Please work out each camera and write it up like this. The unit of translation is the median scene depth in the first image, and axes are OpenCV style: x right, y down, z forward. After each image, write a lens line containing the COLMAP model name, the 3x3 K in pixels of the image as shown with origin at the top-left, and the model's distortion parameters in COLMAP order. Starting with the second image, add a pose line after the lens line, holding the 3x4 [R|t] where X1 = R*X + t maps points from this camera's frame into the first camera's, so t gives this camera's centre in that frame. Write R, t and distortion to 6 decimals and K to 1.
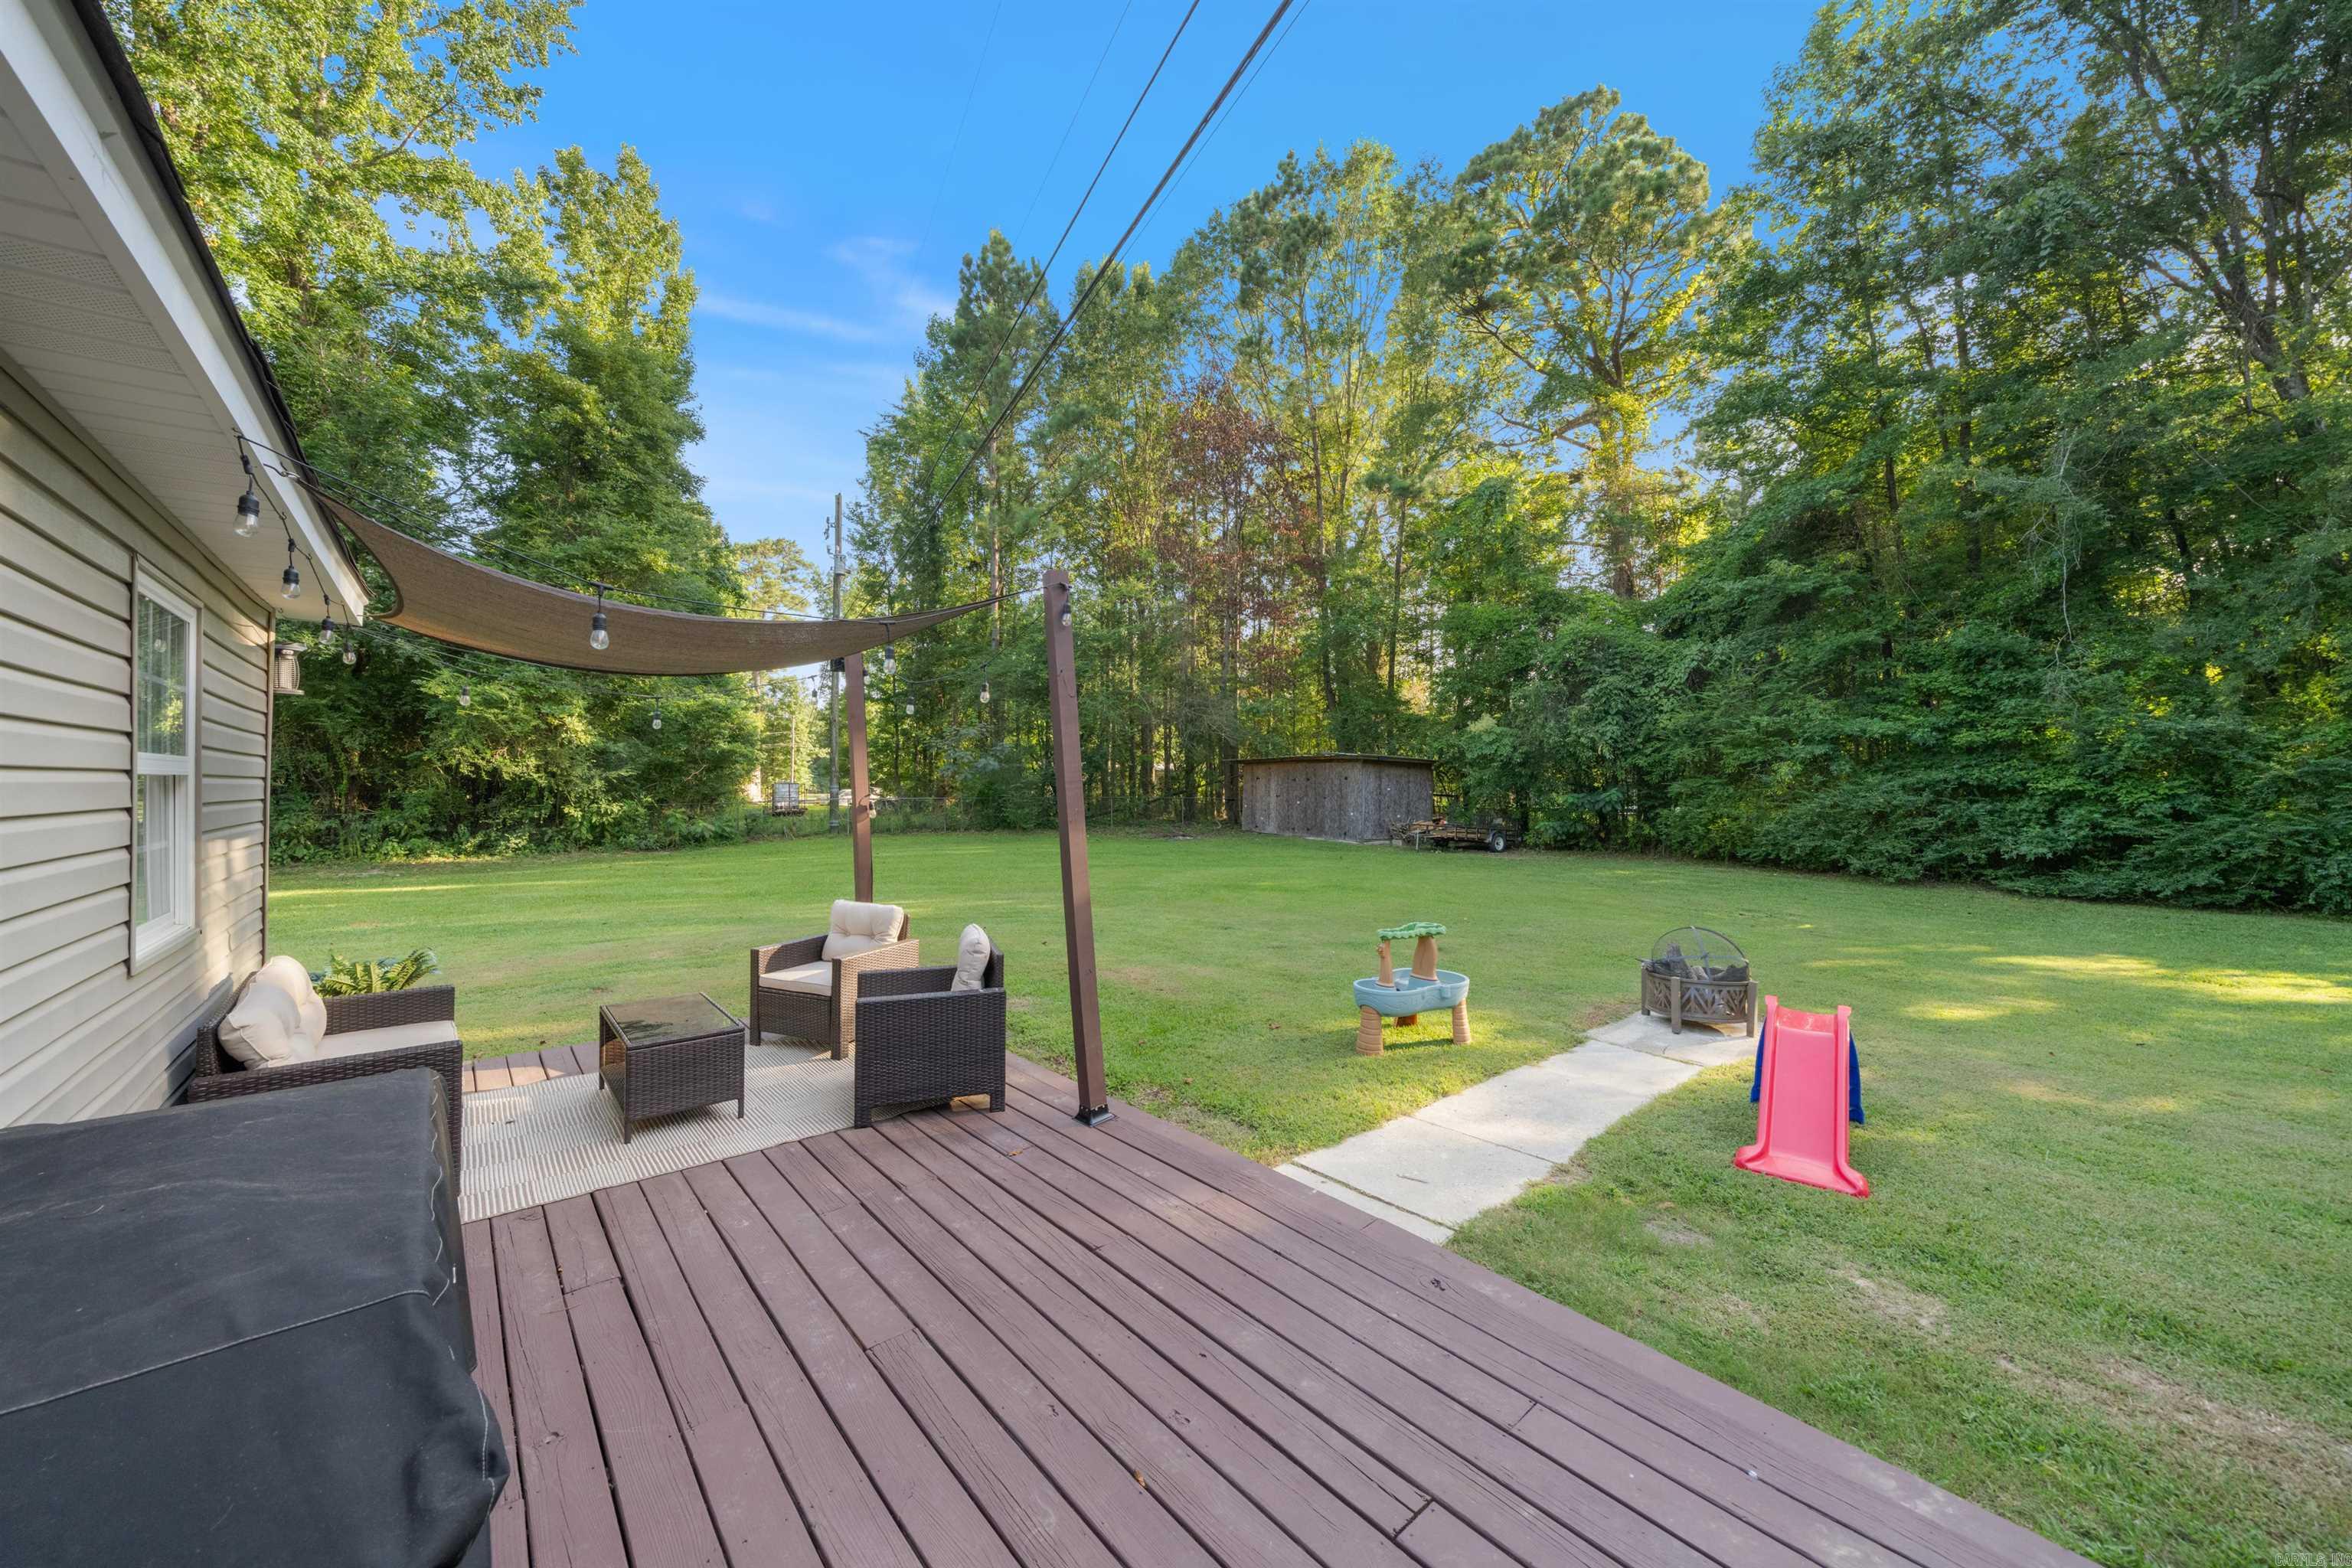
lens RADIAL K [[910.1, 0, 1182.4], [0, 910.1, 799.6], [0, 0, 1]] dist [-0.000057, -0.000271]
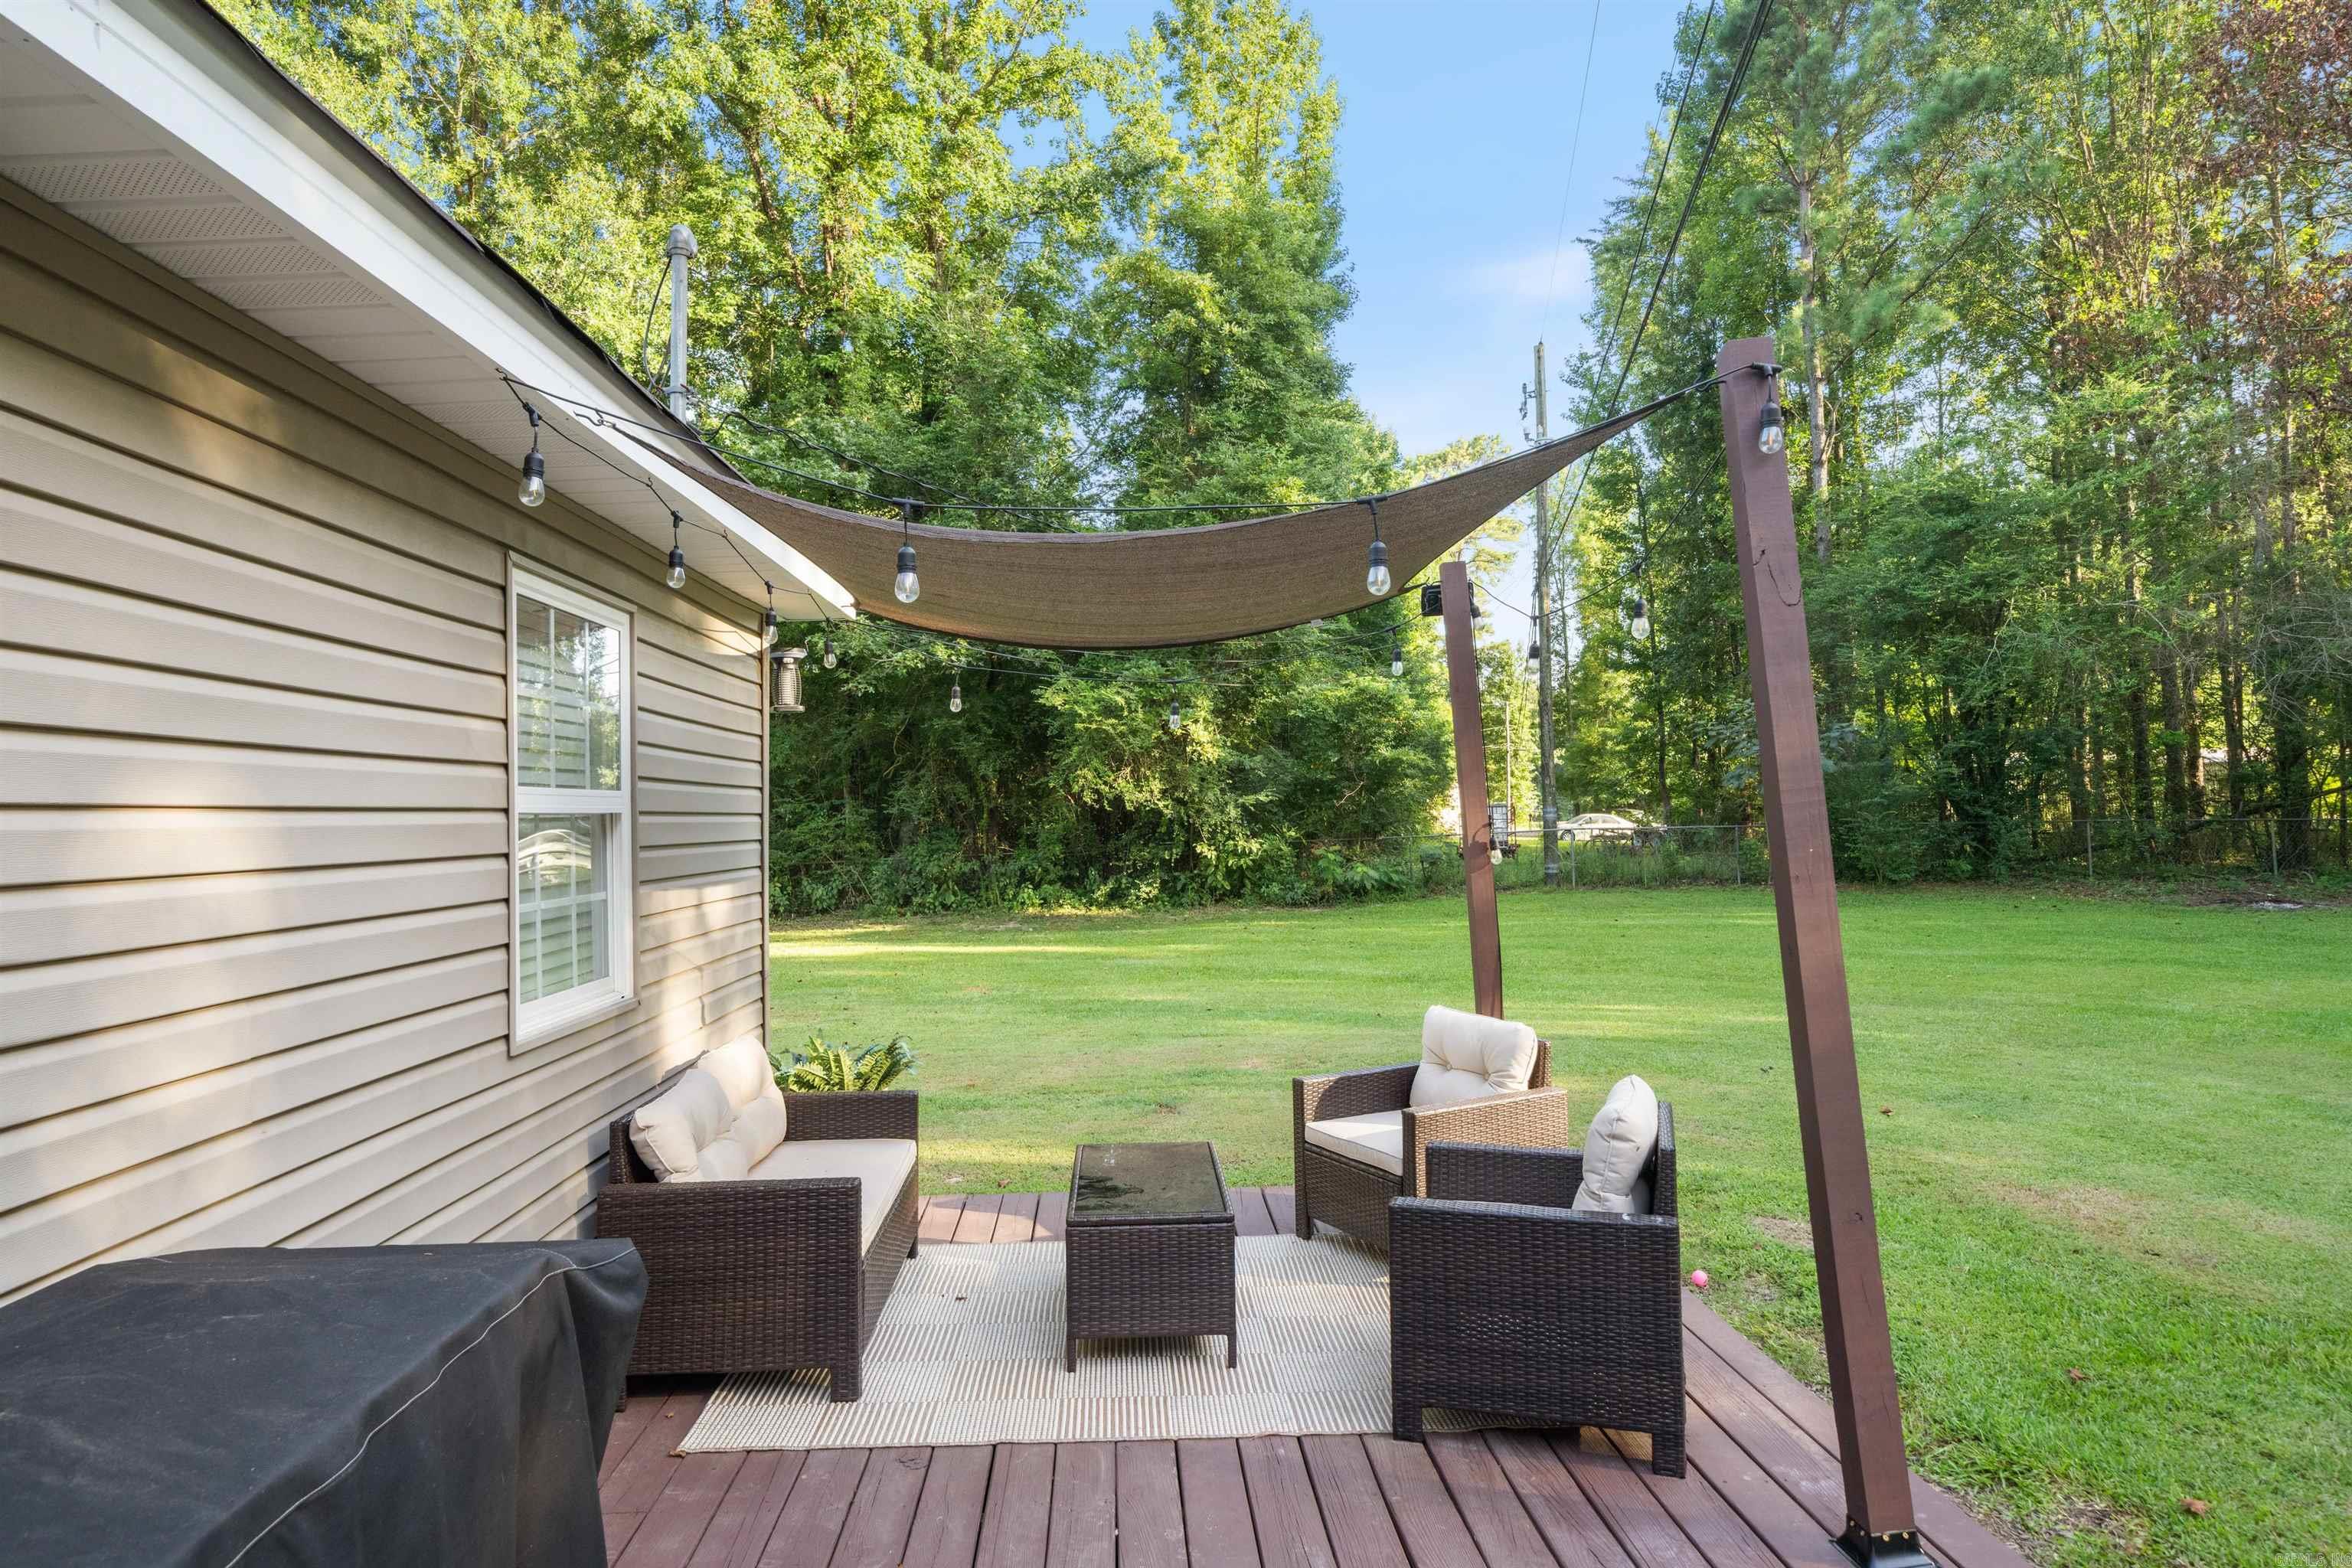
lens RADIAL K [[1392.2, 0, 1176.3], [0, 1392.2, 774.7], [0, 0, 1]] dist [0.001387, 0.001282]
pose [[0.765259, -0.036640, -0.642678, 0.042175], [0.011623, 0.999003, -0.043114, -0.000288], [0.643617, 0.025523, 0.764922, 0.125096]]
